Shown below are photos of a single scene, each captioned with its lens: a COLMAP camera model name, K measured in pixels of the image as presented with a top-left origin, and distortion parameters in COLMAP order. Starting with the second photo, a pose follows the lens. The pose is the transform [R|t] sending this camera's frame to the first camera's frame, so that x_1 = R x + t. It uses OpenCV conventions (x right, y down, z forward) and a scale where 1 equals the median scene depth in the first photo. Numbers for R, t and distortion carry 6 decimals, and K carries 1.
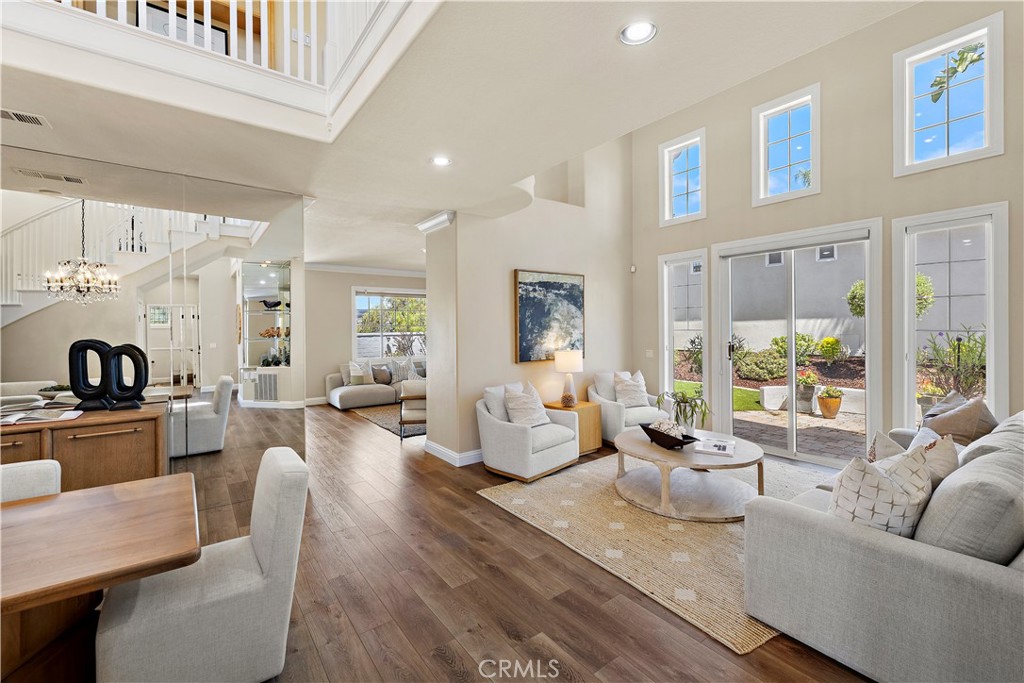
lens RADIAL K [[429.9, 0, 517.2], [0, 429.9, 337.6], [0, 0, 1]] dist [-0.000888, 0.000131]
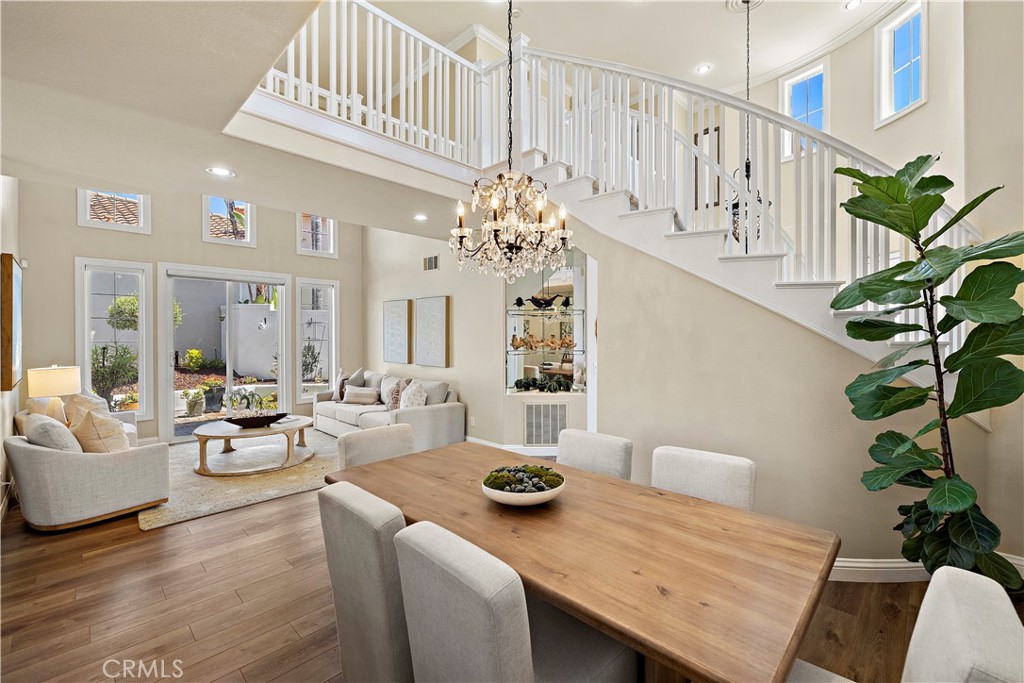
lens RADIAL K [[429.9, 0, 517.2], [0, 429.9, 337.6], [0, 0, 1]] dist [-0.000888, 0.000131]
pose [[-0.151647, 0.003872, 0.988427, -1.022777], [0.027530, 0.999621, 0.000308, -0.001813], [-0.988051, 0.027258, -0.151696, 0.377656]]
